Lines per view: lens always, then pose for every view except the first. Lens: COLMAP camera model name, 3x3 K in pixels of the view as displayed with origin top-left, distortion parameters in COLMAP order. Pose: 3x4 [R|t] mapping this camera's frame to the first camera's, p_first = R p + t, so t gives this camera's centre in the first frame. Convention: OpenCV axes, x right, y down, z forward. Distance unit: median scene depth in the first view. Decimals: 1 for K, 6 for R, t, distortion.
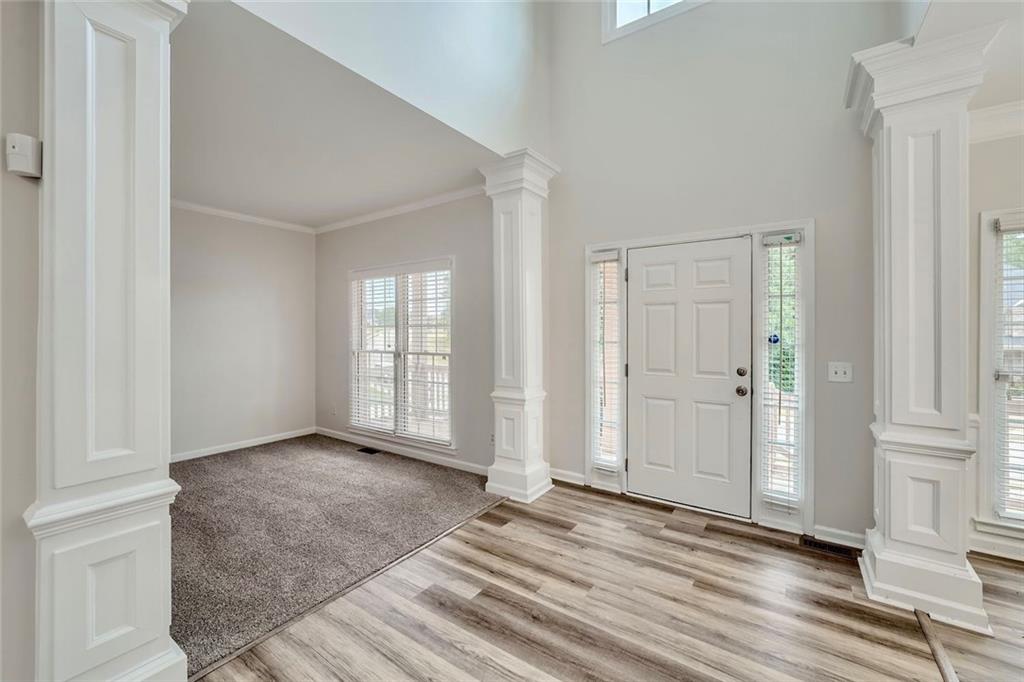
lens RADIAL K [[413.2, 0, 515.2], [0, 413.2, 334.5], [0, 0, 1]] dist [-0.011674, 0.004814]
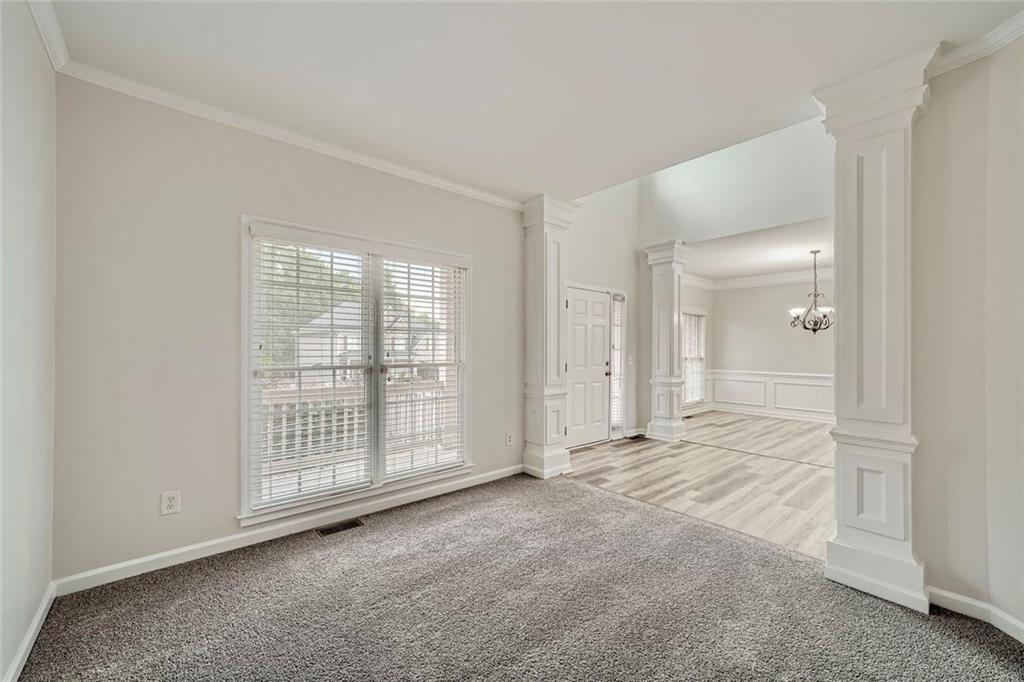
lens RADIAL K [[413.2, 0, 513.8], [0, 413.2, 342.7], [0, 0, 1]] dist [-0.011674, 0.004814]
pose [[0.245948, 0.006938, 0.969258, -1.216120], [-0.011386, 0.999926, -0.004269, 0.005406], [-0.969216, -0.009986, 0.246009, 0.807460]]
